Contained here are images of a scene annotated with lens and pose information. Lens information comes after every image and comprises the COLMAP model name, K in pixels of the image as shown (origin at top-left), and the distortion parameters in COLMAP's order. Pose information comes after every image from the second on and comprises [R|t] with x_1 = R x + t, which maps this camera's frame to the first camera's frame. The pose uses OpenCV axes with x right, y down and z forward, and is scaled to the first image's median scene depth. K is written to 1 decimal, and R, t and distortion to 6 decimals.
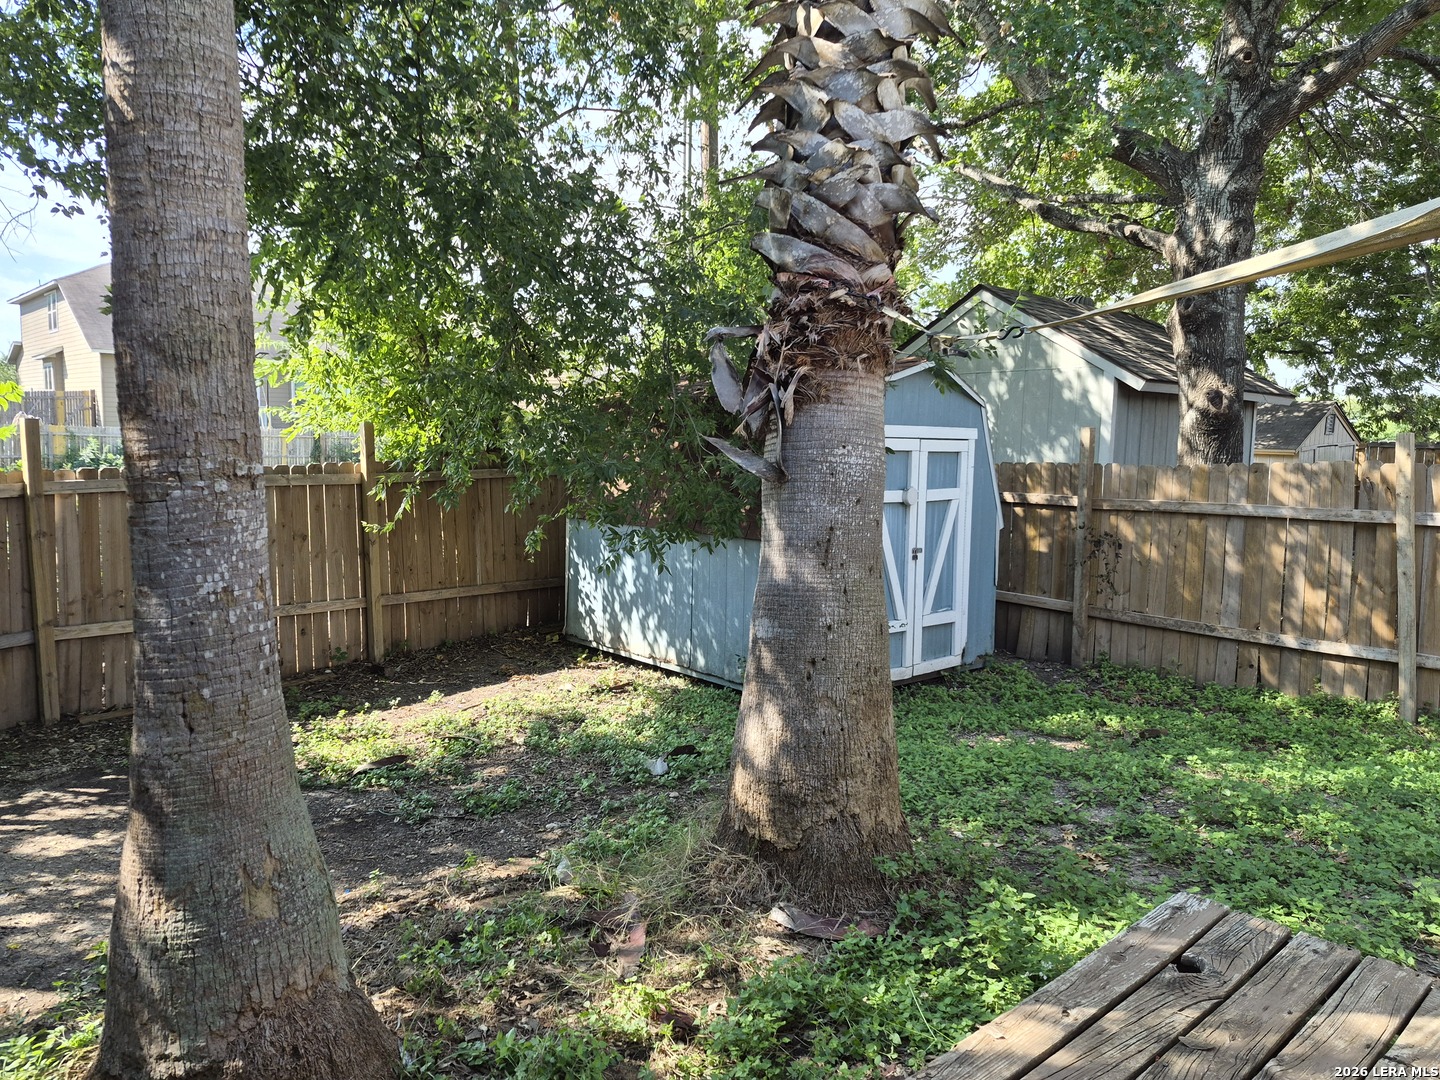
lens RADIAL K [[992.6, 0, 708.8], [0, 992.6, 532.3], [0, 0, 1]] dist [0.075333, -0.092038]
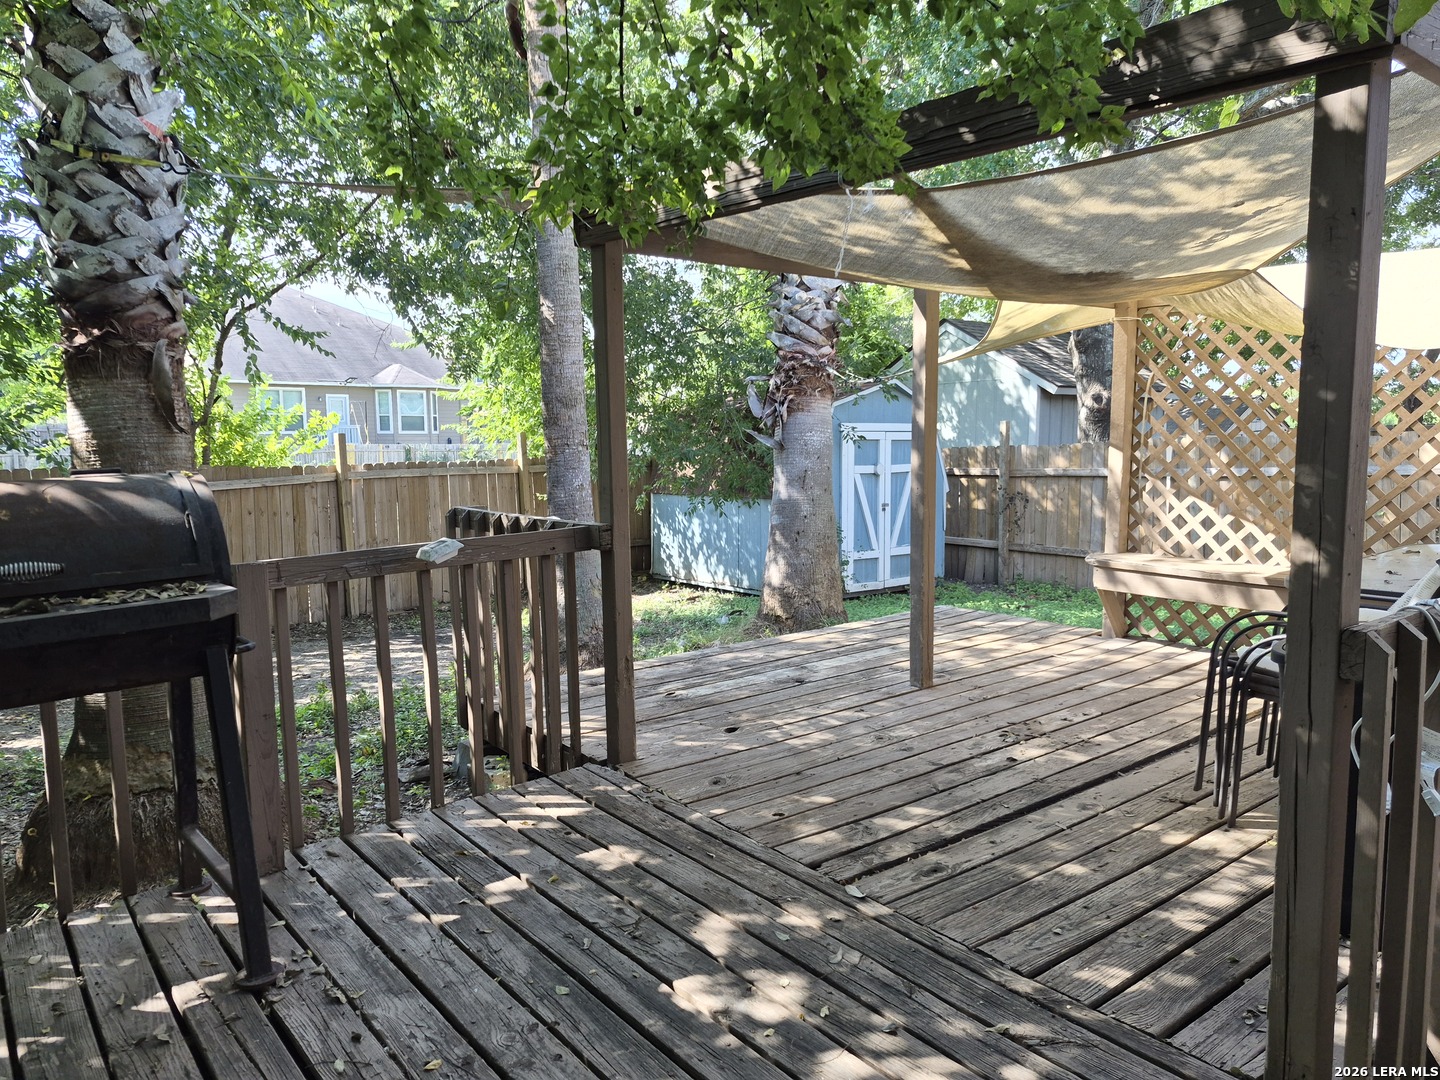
lens RADIAL K [[994.6, 0, 704.2], [0, 994.6, 549.1], [0, 0, 1]] dist [0.101720, -0.125854]
pose [[0.998663, -0.021515, -0.046997, 0.000998], [0.021890, 0.999732, 0.007486, 0.065113], [0.046823, -0.008504, 0.998867, -0.519646]]
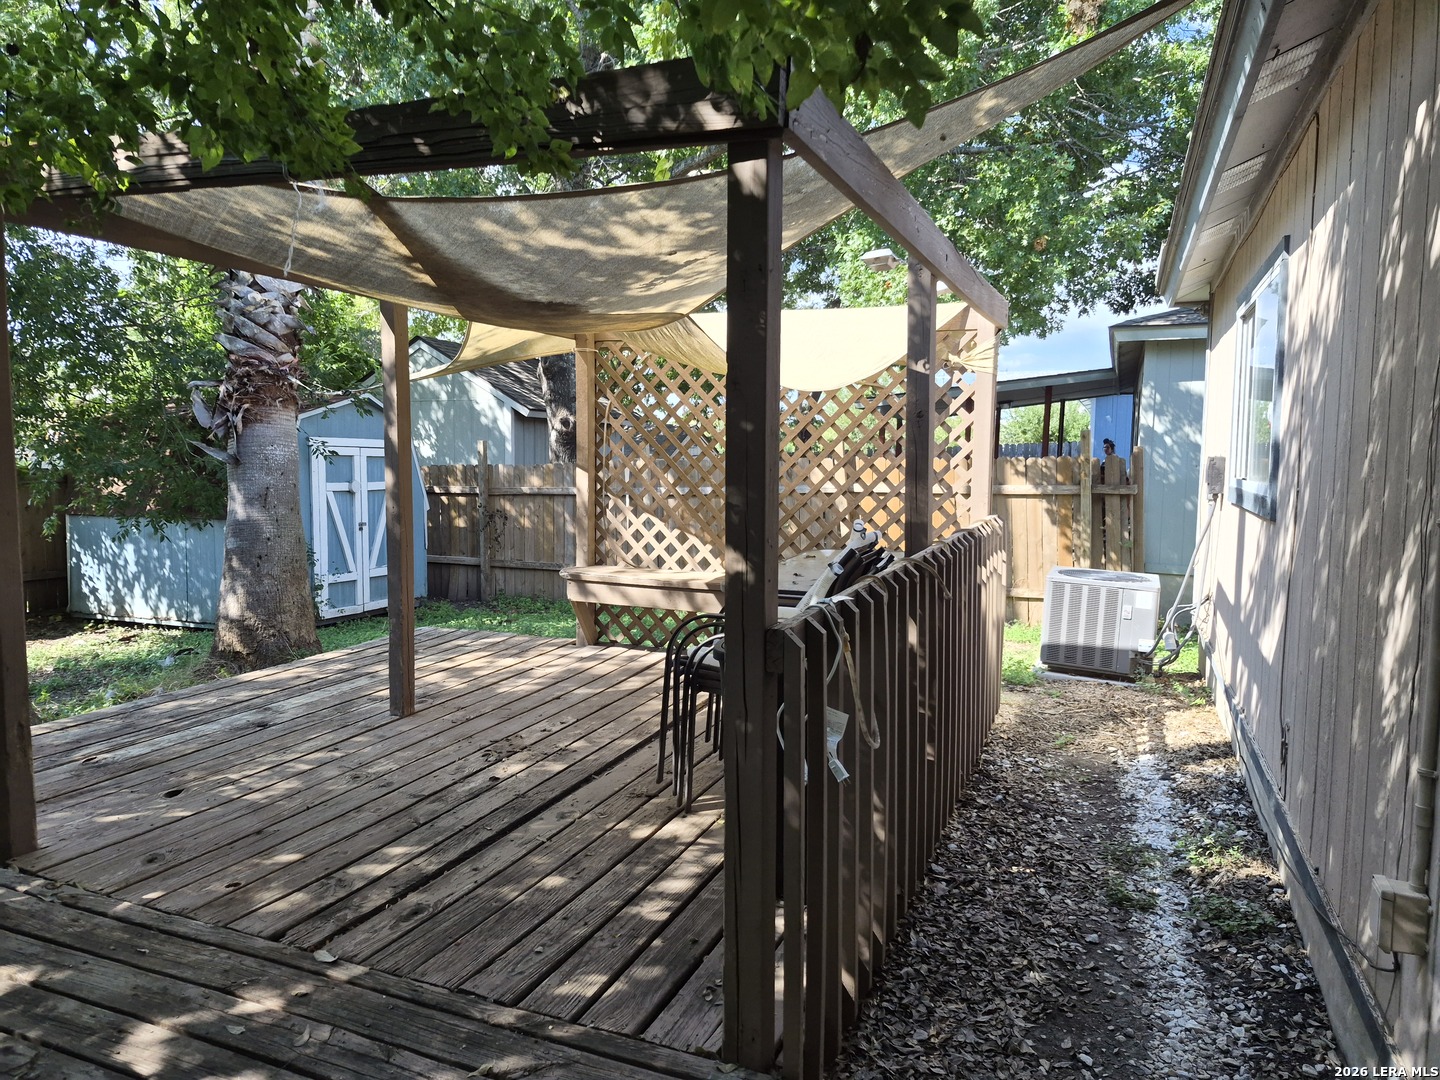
lens RADIAL K [[992.6, 0, 708.8], [0, 992.6, 532.3], [0, 0, 1]] dist [0.075333, -0.092038]
pose [[0.893286, -0.044766, 0.447255, 0.006028], [0.053573, 0.998539, -0.007054, 0.064117], [-0.446285, 0.030262, 0.894379, -0.509177]]
